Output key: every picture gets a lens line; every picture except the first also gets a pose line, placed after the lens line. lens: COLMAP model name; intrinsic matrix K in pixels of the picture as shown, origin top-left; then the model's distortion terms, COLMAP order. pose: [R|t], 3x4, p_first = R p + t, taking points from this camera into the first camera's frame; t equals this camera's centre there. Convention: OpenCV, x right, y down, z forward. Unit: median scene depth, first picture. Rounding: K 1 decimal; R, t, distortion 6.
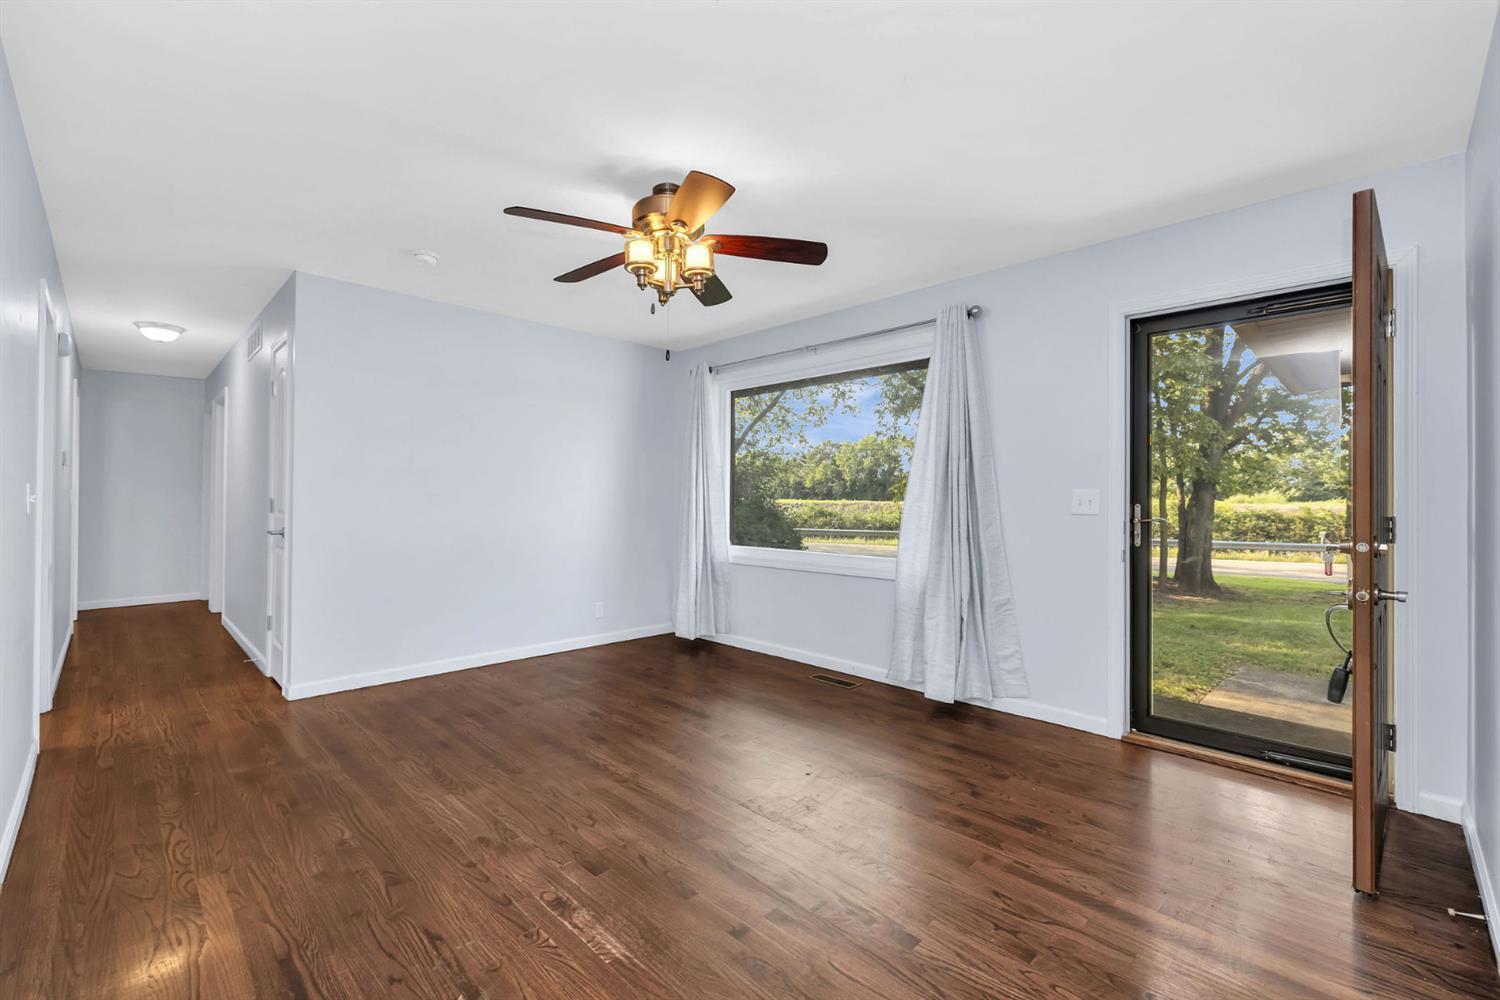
lens RADIAL K [[641.6, 0, 747.1], [0, 641.6, 495.7], [0, 0, 1]] dist [-0.000503, -0.000024]
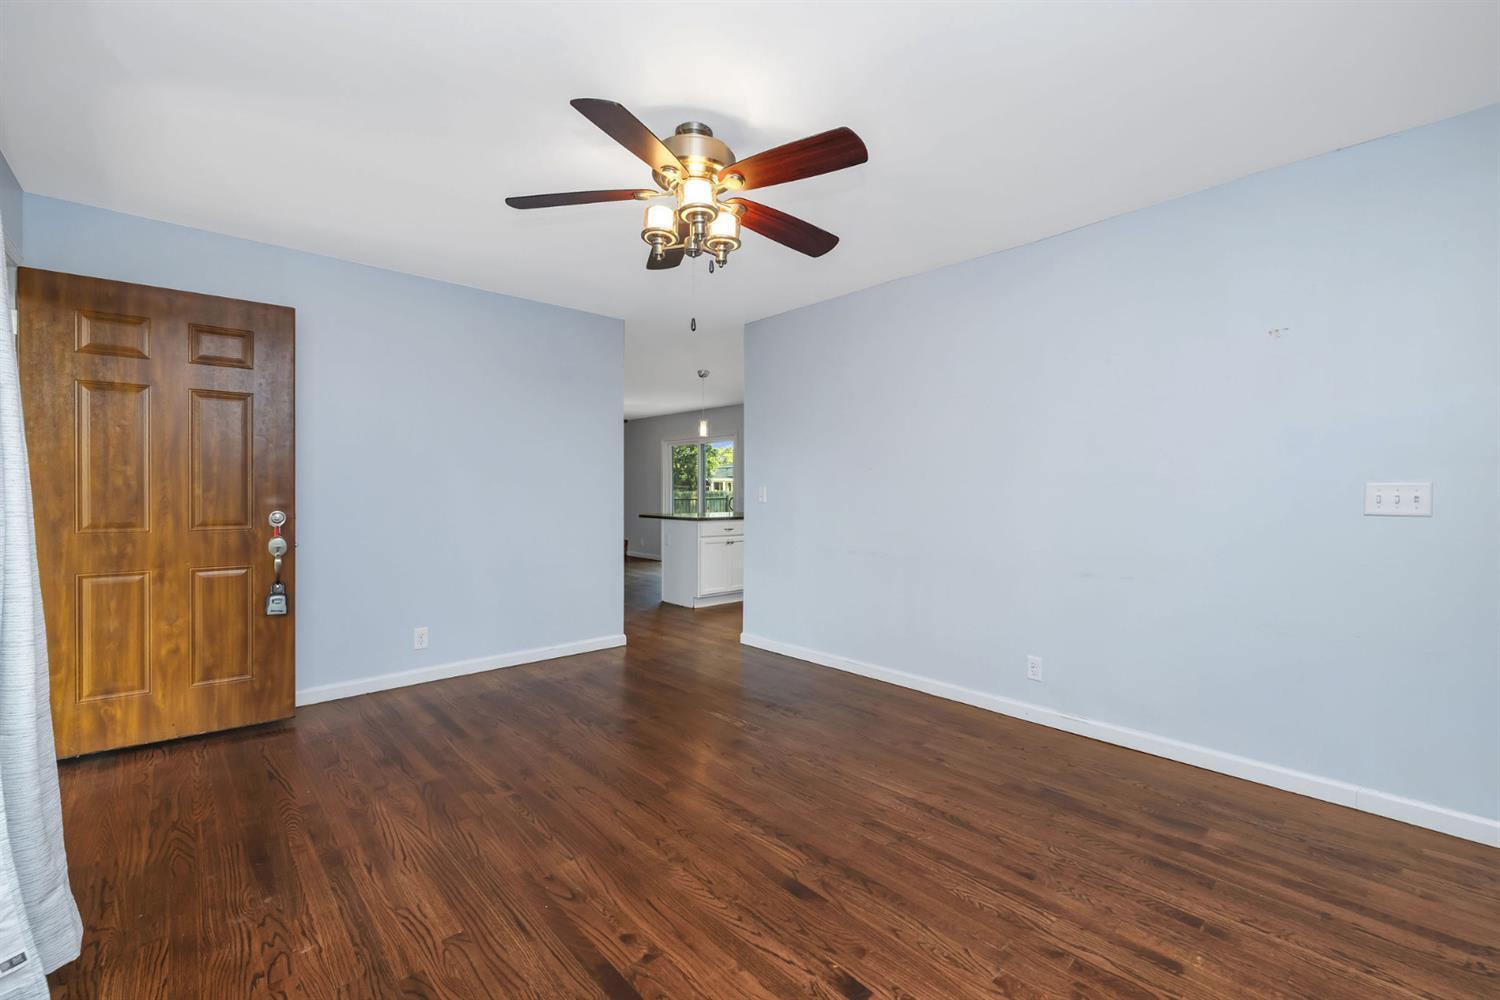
lens RADIAL K [[629.2, 0, 748.7], [0, 629.2, 496.9], [0, 0, 1]] dist [-0.000709, 0.000066]
pose [[-0.998912, -0.009803, 0.045597, -0.237768], [-0.009810, 0.999952, 0.000066, 0.009784], [-0.045595, -0.000381, -0.998960, 1.831630]]
